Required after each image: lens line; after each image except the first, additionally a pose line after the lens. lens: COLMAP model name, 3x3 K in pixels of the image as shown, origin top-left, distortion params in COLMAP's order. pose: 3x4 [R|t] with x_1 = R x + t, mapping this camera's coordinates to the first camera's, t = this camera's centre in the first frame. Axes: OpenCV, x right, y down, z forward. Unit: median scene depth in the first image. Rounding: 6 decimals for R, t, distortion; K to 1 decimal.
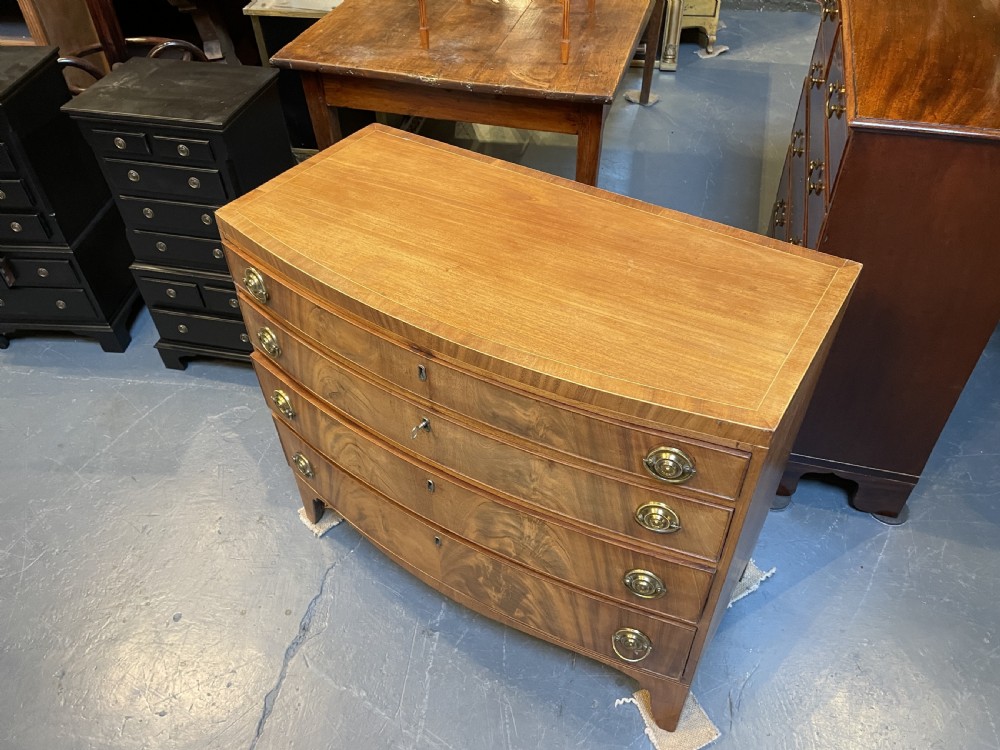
lens RADIAL K [[745.8, 0, 510.6], [0, 745.8, 362.0], [0, 0, 1]] dist [0.084190, -0.097247]
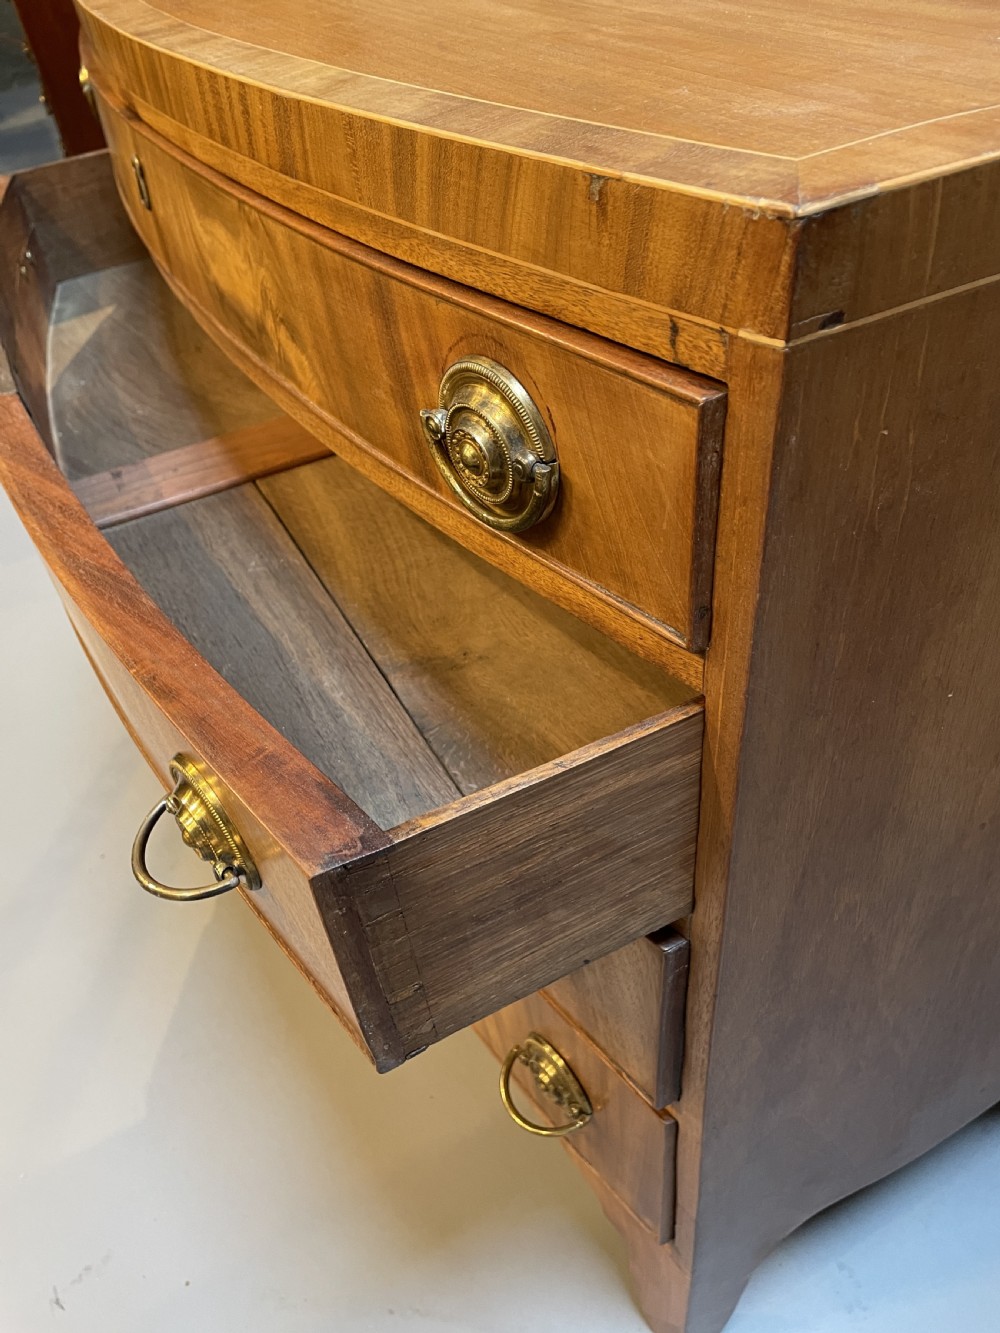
lens RADIAL K [[997.1, 0, 500.0], [0, 997.1, 666.5], [0, 0, 1]] dist [0.078911, -0.104009]
pose [[0.861943, 0.276449, -0.425007, 0.313554], [-0.266822, 0.960131, 0.083392, 0.146832], [0.431116, 0.041522, 0.901341, 0.560323]]
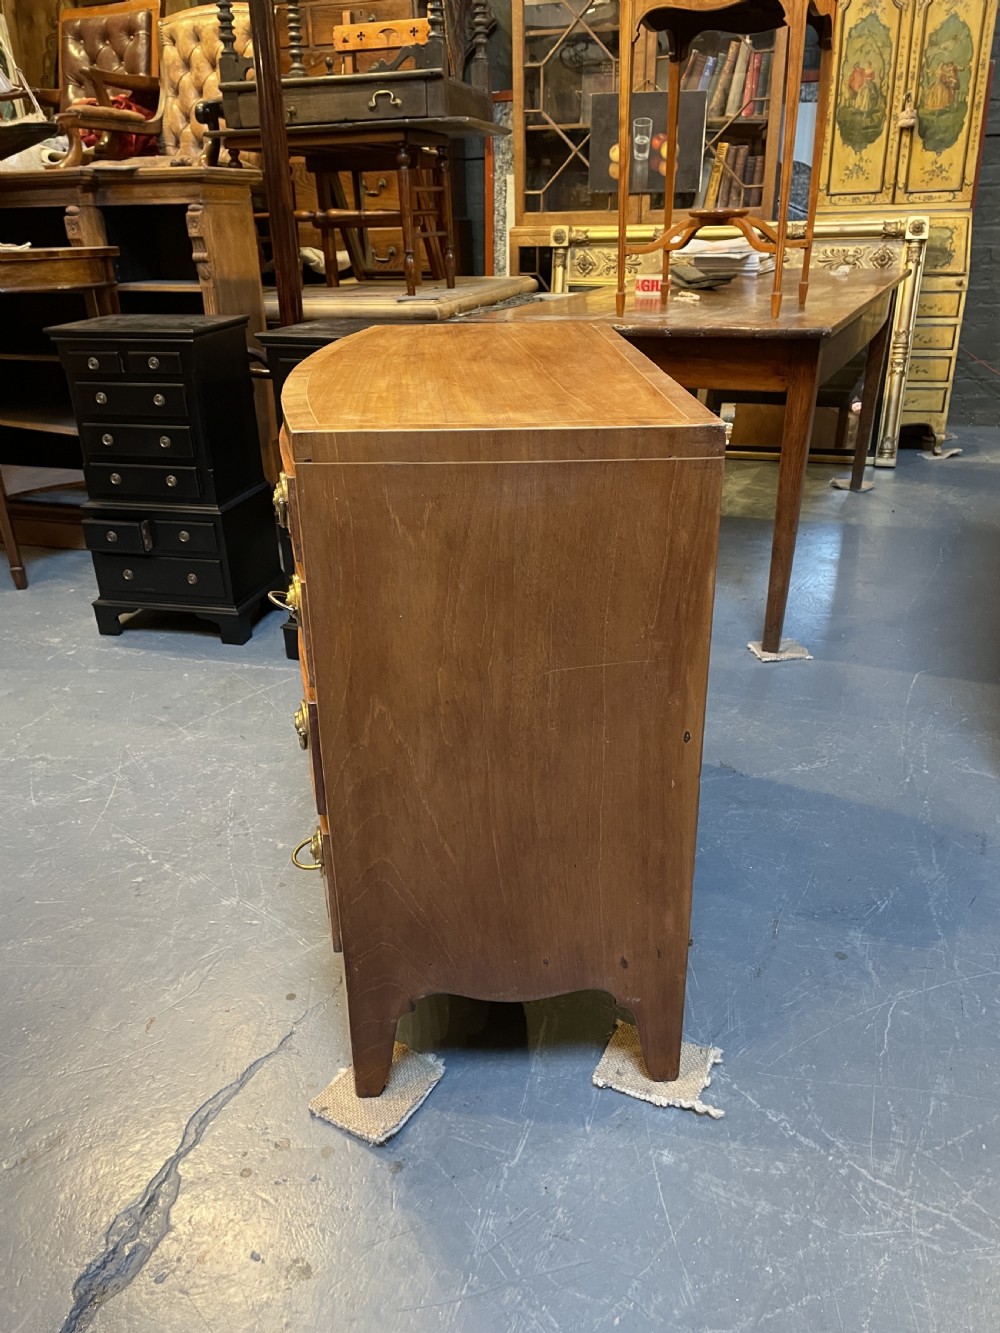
lens RADIAL K [[994.1, 0, 497.1], [0, 994.1, 657.4], [0, 0, 1]] dist [0.084190, -0.097247]
pose [[0.984674, 0.057778, -0.164556, -0.052841], [-0.106488, 0.946409, -0.304911, 0.626266], [0.138120, 0.317761, 0.938057, -0.085289]]
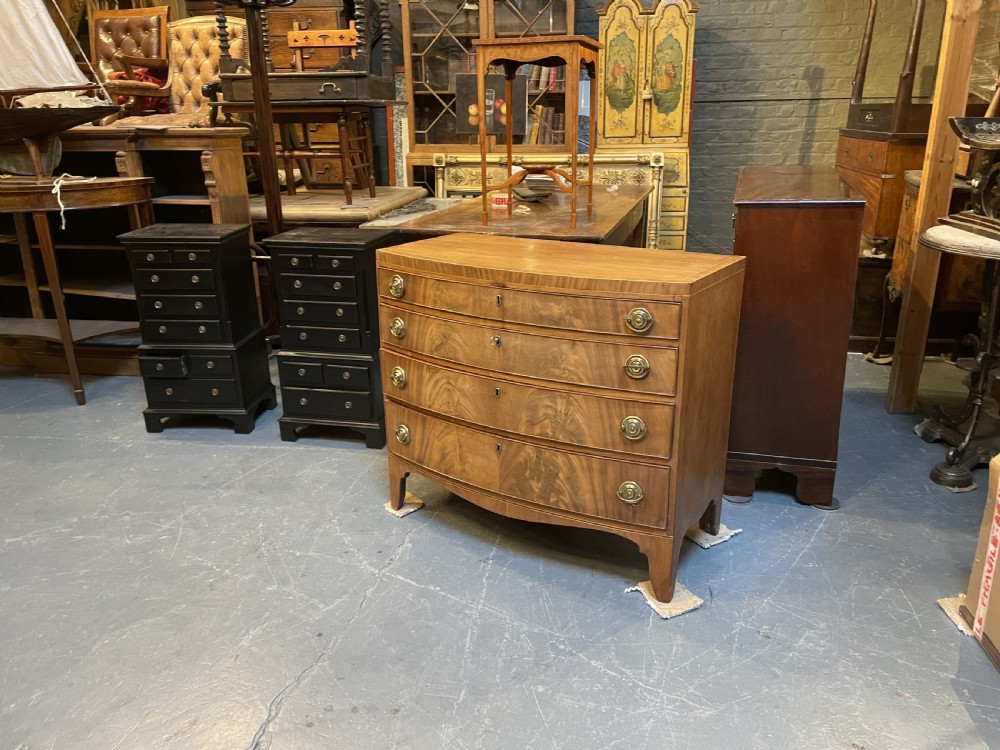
lens RADIAL K [[736.1, 0, 510.0], [0, 736.1, 360.1], [0, 0, 1]] dist [0.095100, -0.101368]
pose [[0.999907, 0.002539, -0.013435, -0.062804], [-0.007807, 0.912719, -0.408513, 0.779169], [0.011225, 0.408579, 0.912654, -0.483319]]
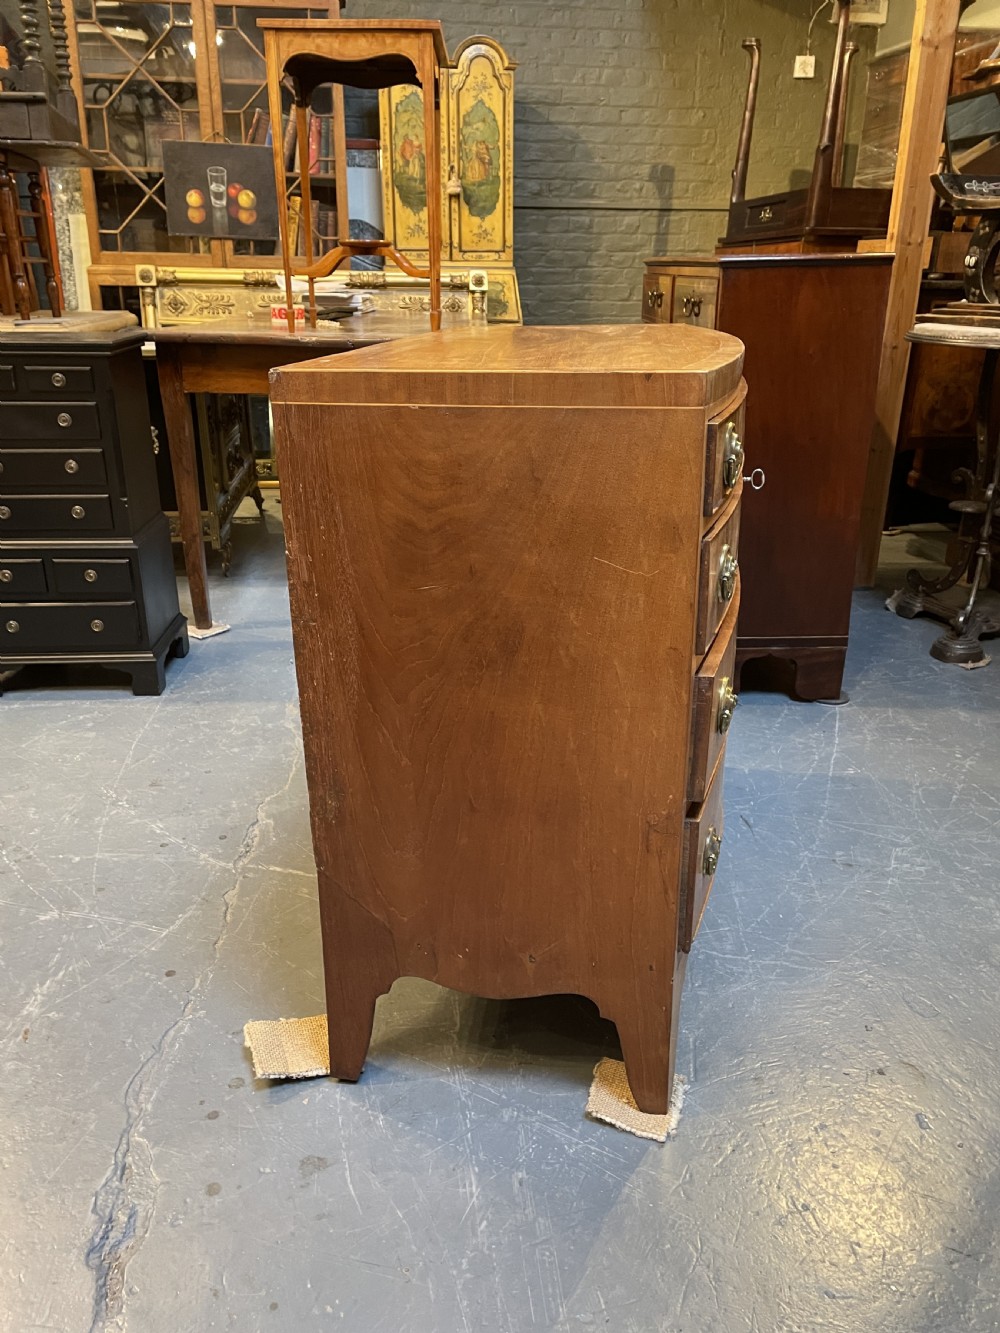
lens RADIAL K [[994.1, 0, 497.1], [0, 994.1, 657.4], [0, 0, 1]] dist [0.084190, -0.097247]
pose [[0.962101, -0.079416, 0.260872, -0.382419], [0.170219, 0.922288, -0.347003, 0.804616], [-0.213041, 0.378257, 0.900852, -0.148477]]
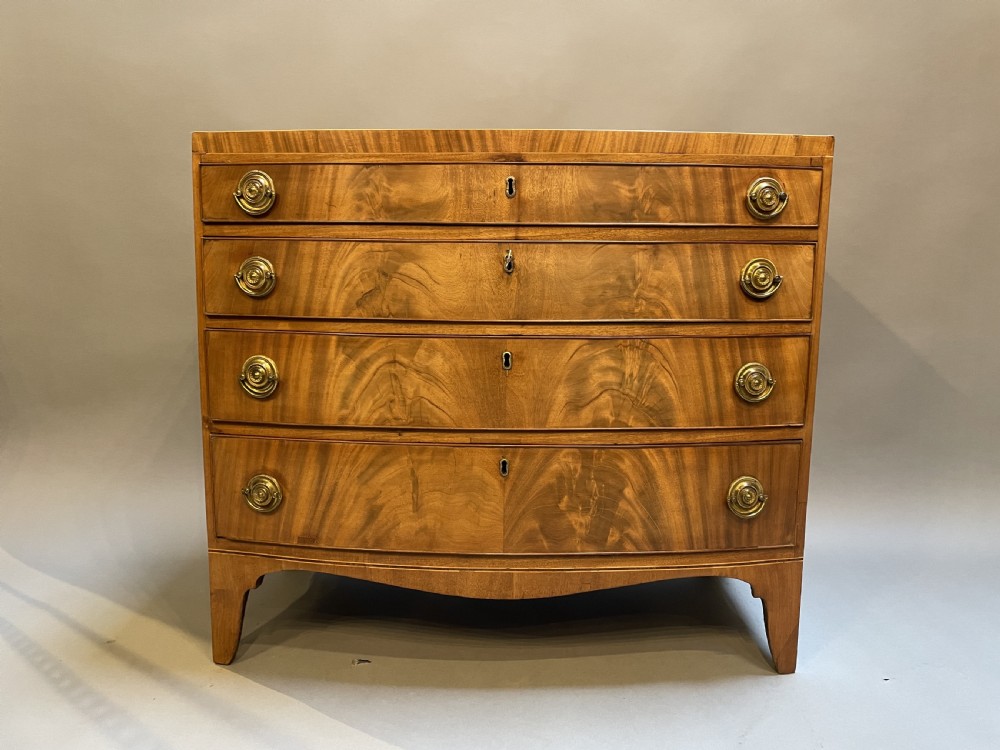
lens RADIAL K [[748.0, 0, 507.9], [0, 748.0, 374.7], [0, 0, 1]] dist [0.078911, -0.104009]
pose [[0.856446, -0.062230, 0.512472, -0.586644], [0.329959, 0.829452, -0.450707, 0.604005], [-0.397024, 0.555101, 0.730914, 0.382705]]
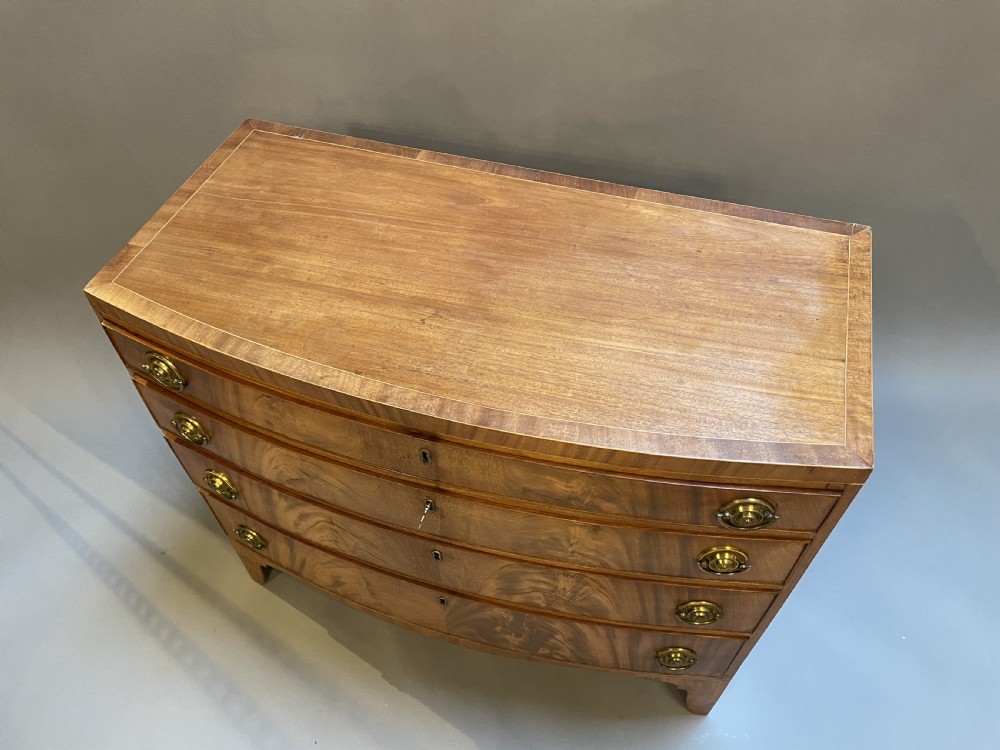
lens RADIAL K [[736.1, 0, 510.0], [0, 736.1, 360.1], [0, 0, 1]] dist [0.095100, -0.101368]
pose [[0.960945, -0.203671, 0.187357, -0.145786], [0.177385, 0.972966, 0.147889, -0.175187], [-0.212413, -0.108879, 0.971095, 0.190750]]
